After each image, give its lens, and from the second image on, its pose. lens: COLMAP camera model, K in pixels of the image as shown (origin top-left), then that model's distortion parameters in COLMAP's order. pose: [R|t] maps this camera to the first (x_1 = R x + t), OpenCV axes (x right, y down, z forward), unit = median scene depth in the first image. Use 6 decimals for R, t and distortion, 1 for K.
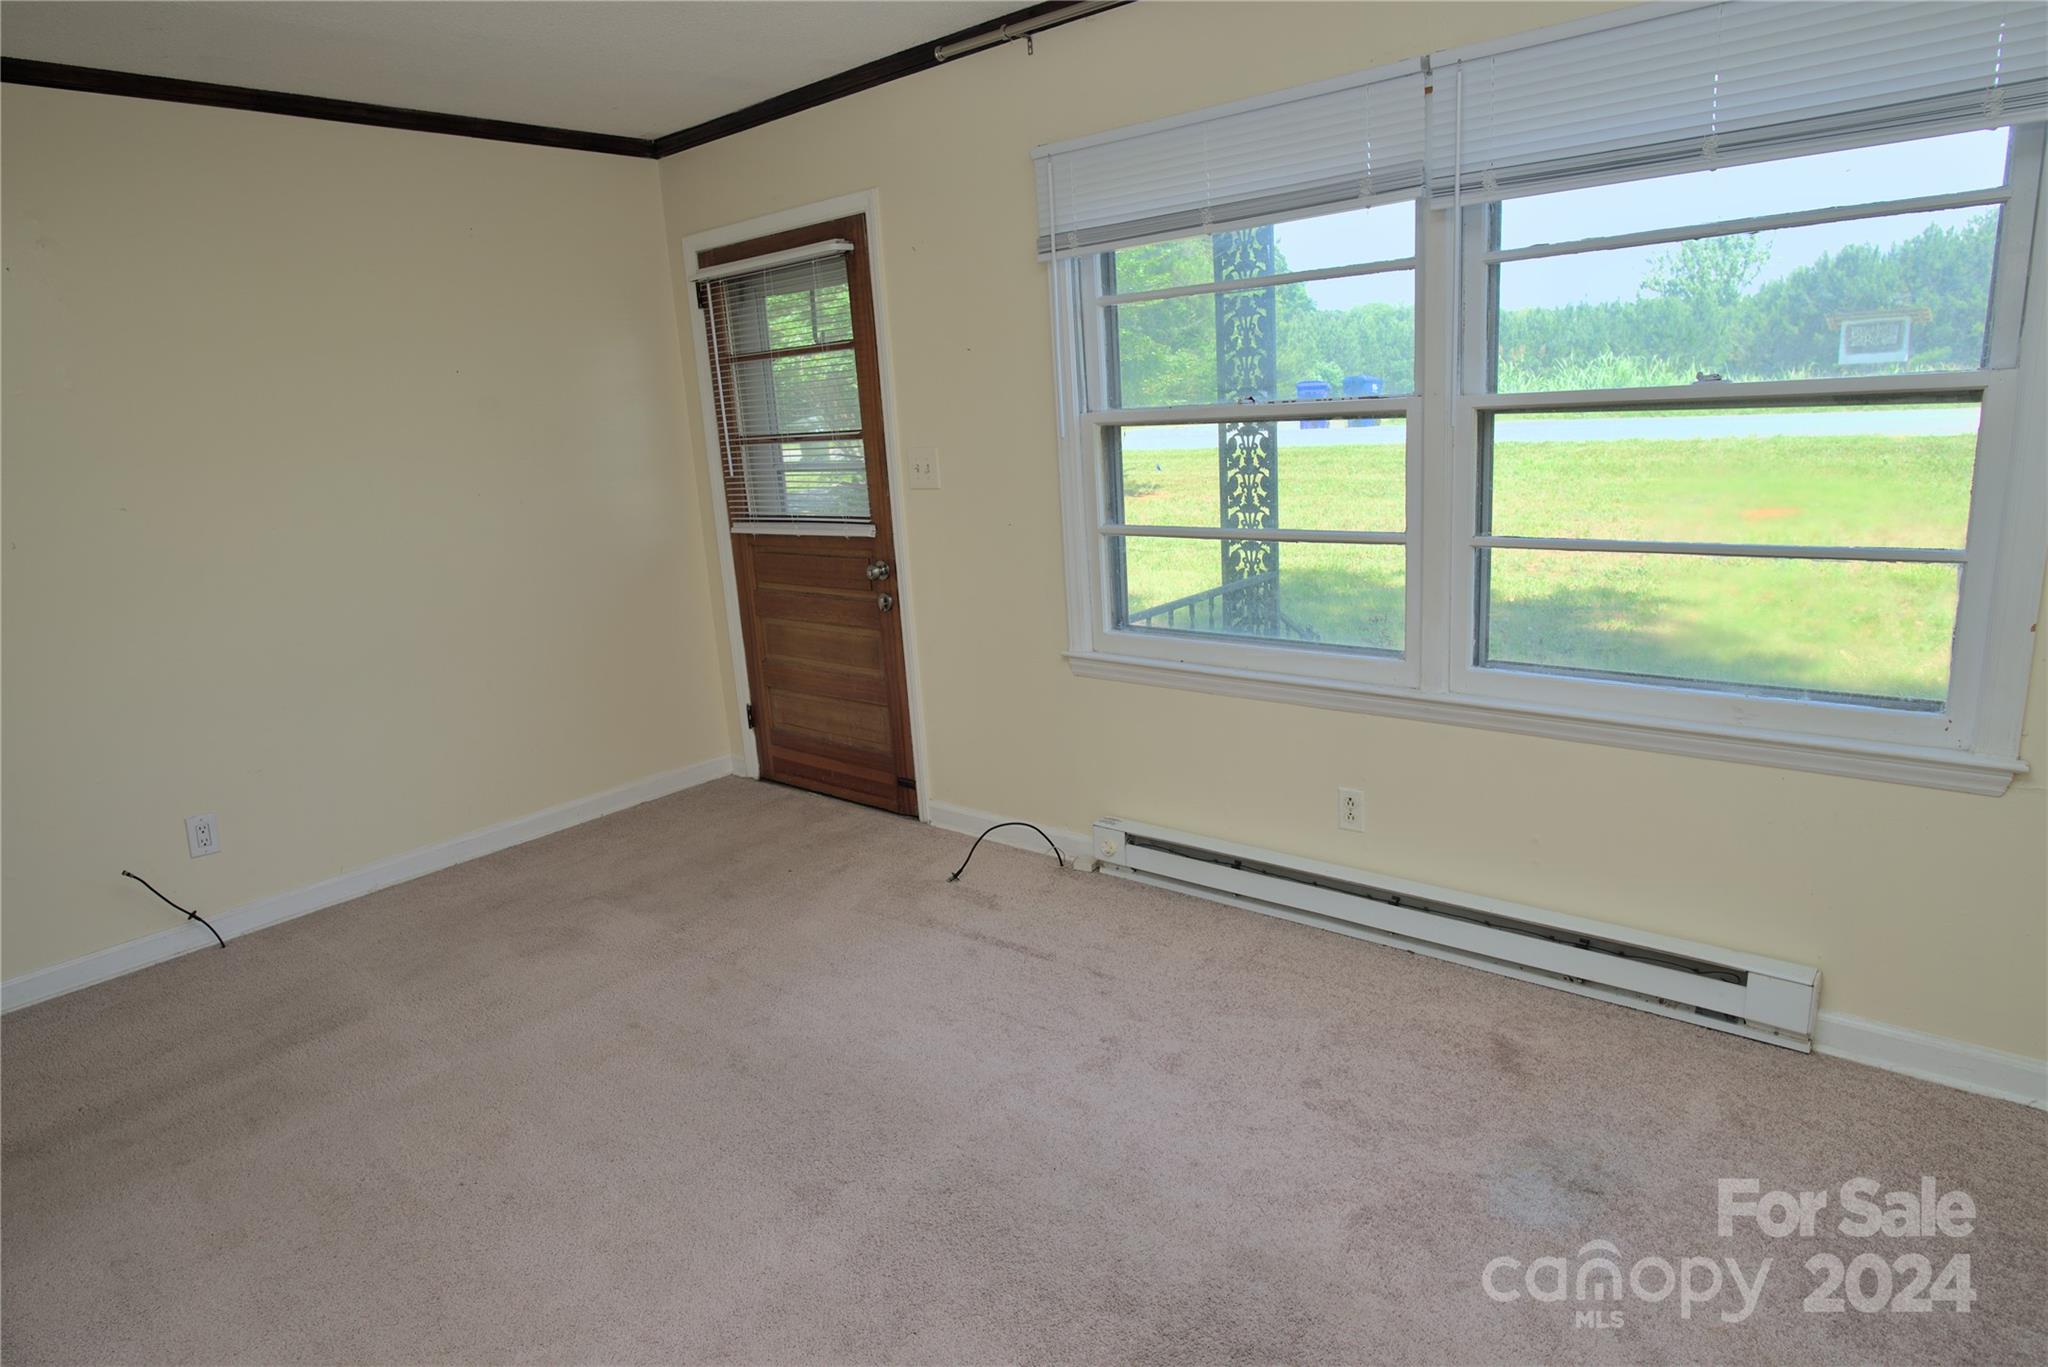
lens RADIAL K [[1147.1, 0, 1026.4], [0, 1147.1, 683.6], [0, 0, 1]] dist [-0.053433, 0.017052]
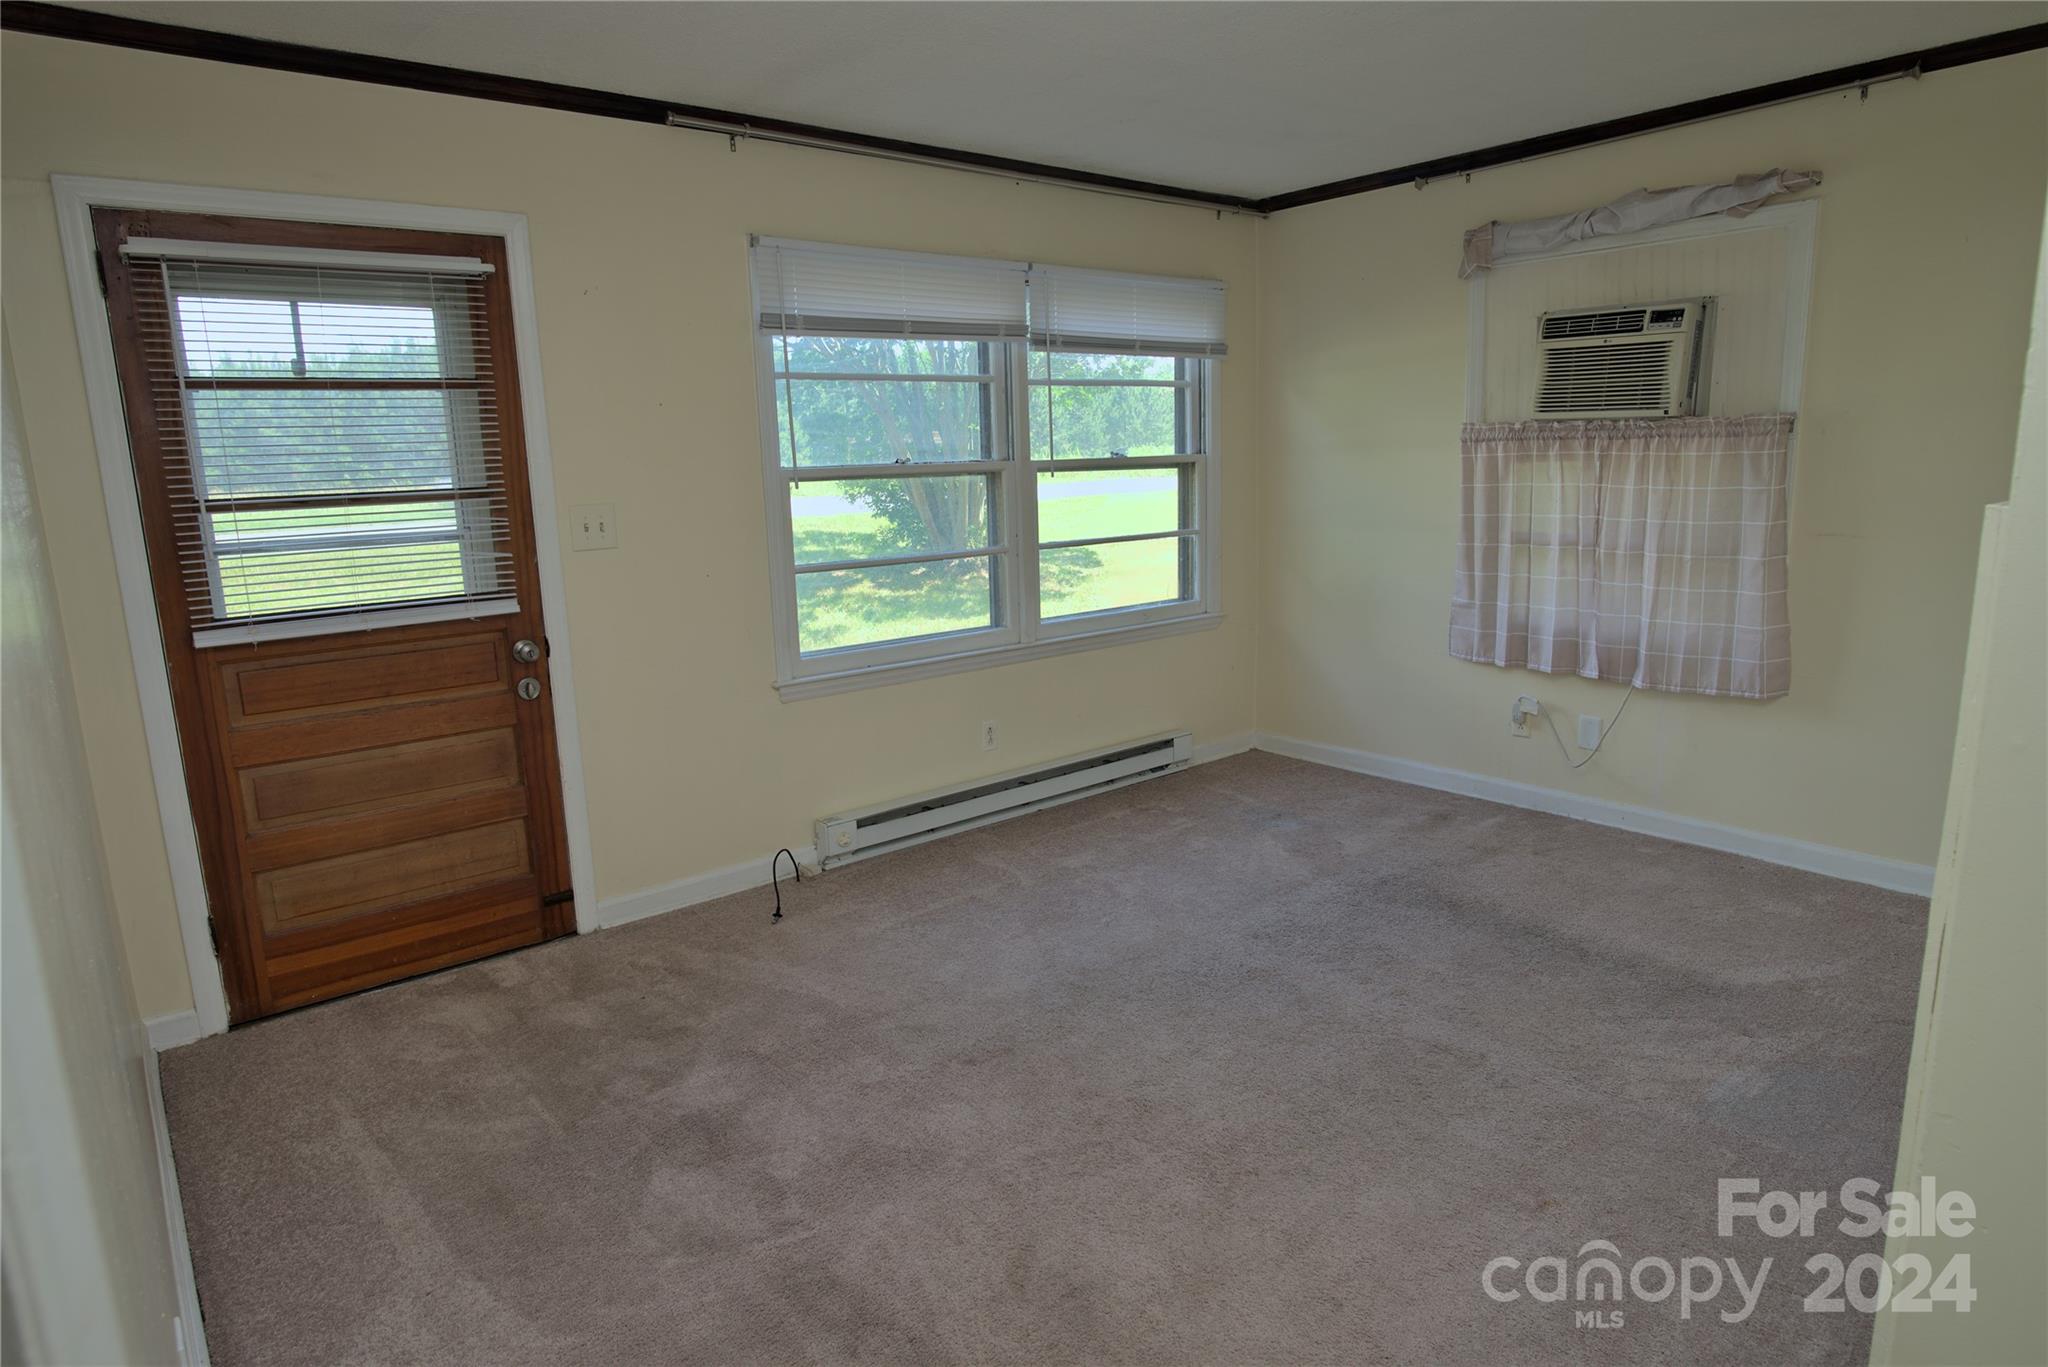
lens RADIAL K [[1147.1, 0, 990.3], [0, 1147.1, 690.0], [0, 0, 1]] dist [-0.053433, 0.017052]
pose [[0.207350, -0.146151, 0.967288, -0.861084], [0.247533, 0.964438, 0.092658, -0.063443], [-0.946432, 0.220223, 0.236153, 0.477348]]
